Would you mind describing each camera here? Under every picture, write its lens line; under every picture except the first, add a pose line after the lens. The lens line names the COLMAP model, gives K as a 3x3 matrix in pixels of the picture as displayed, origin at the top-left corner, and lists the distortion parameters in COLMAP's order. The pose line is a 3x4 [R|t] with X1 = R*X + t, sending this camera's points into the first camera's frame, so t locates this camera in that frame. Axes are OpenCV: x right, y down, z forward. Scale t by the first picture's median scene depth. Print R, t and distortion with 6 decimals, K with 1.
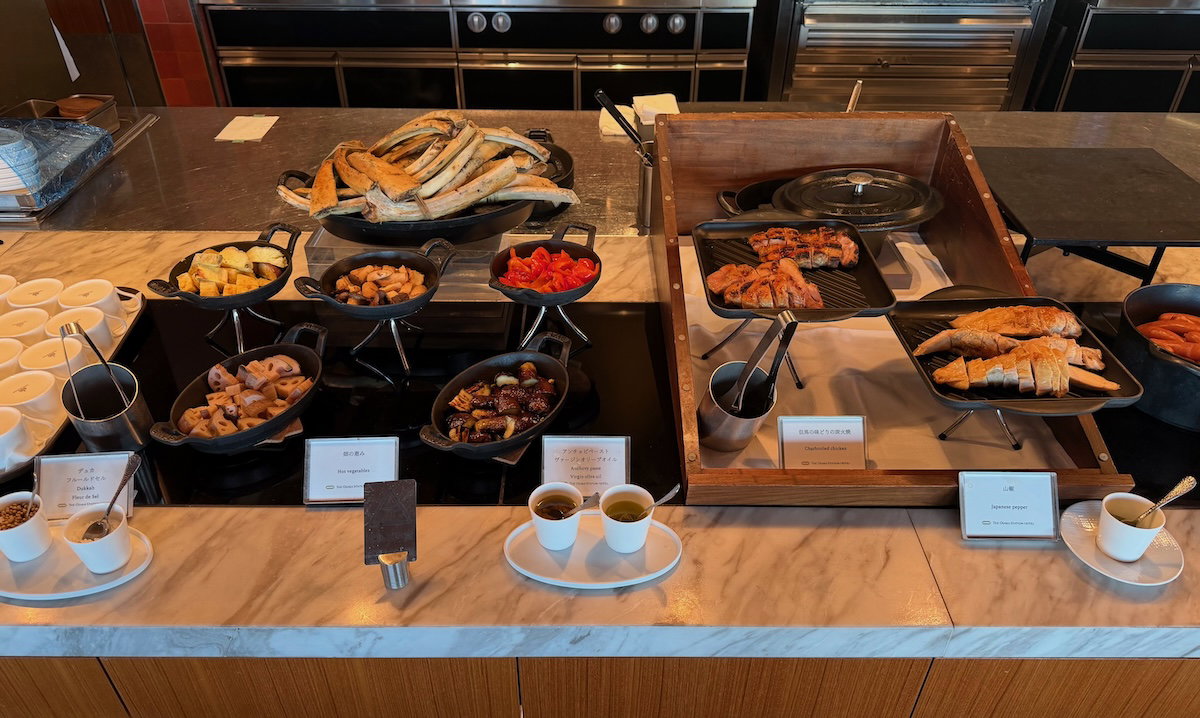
lens RADIAL K [[829.1, 0, 623.2], [0, 829.1, 365.5], [0, 0, 1]] dist [0.057797, -0.114239]
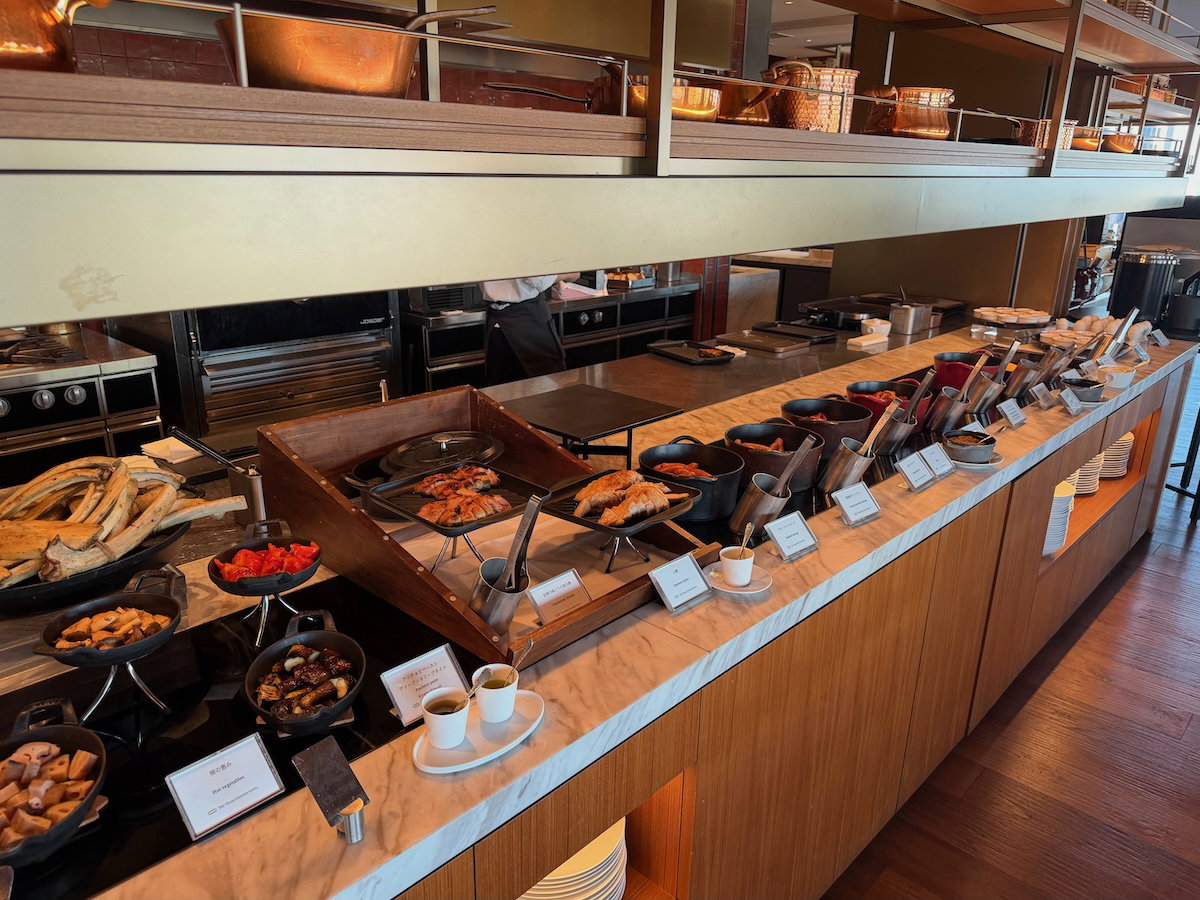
lens RADIAL K [[839.3, 0, 600.0], [0, 839.3, 450.0], [0, 0, 1]] dist [0.070080, -0.160403]
pose [[0.682755, -0.218238, 0.697293, -0.514986], [0.420089, 0.898087, -0.130248, 0.071993], [-0.597805, 0.381853, 0.704853, -0.063580]]
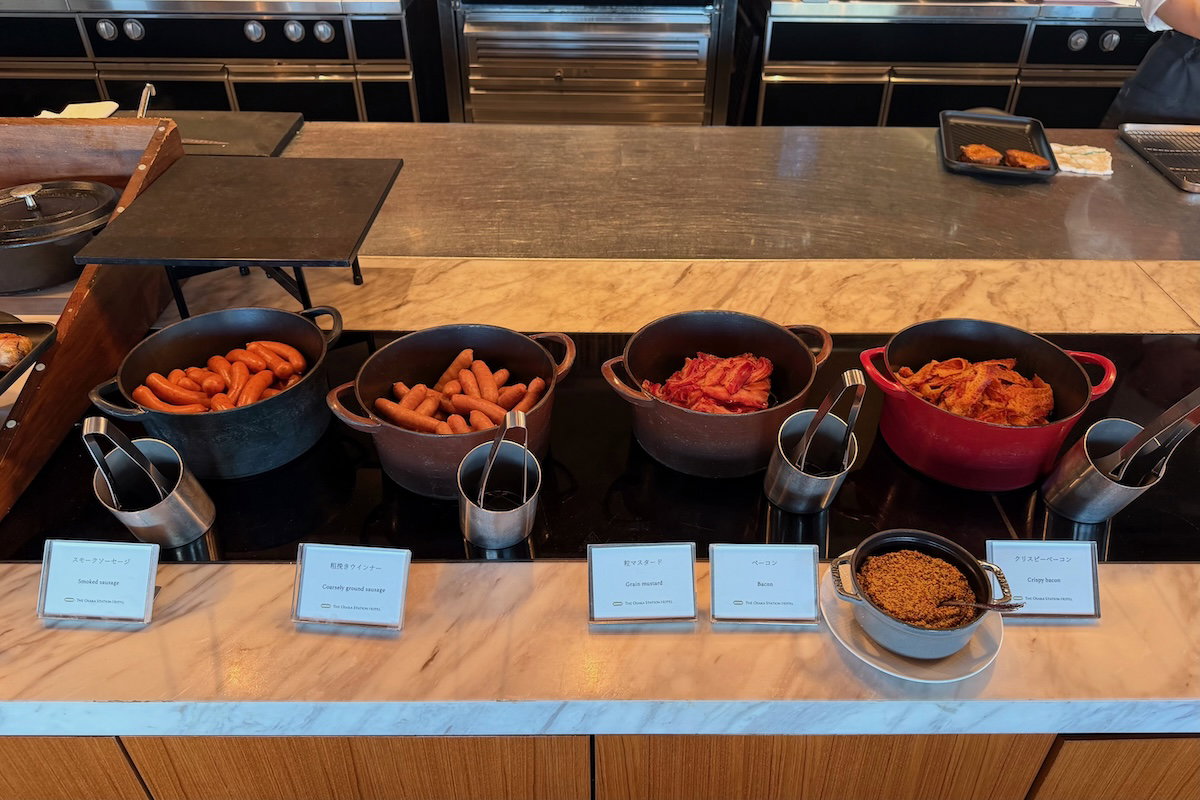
lens RADIAL K [[923.8, 0, 601.6], [0, 923.8, 367.5], [0, 0, 1]] dist [0.003119, 0.002924]
pose [[0.999955, 0.003229, 0.008865, 0.861317], [-0.002828, 0.998988, -0.044890, 0.016752], [-0.009001, 0.044863, 0.998953, -0.022004]]
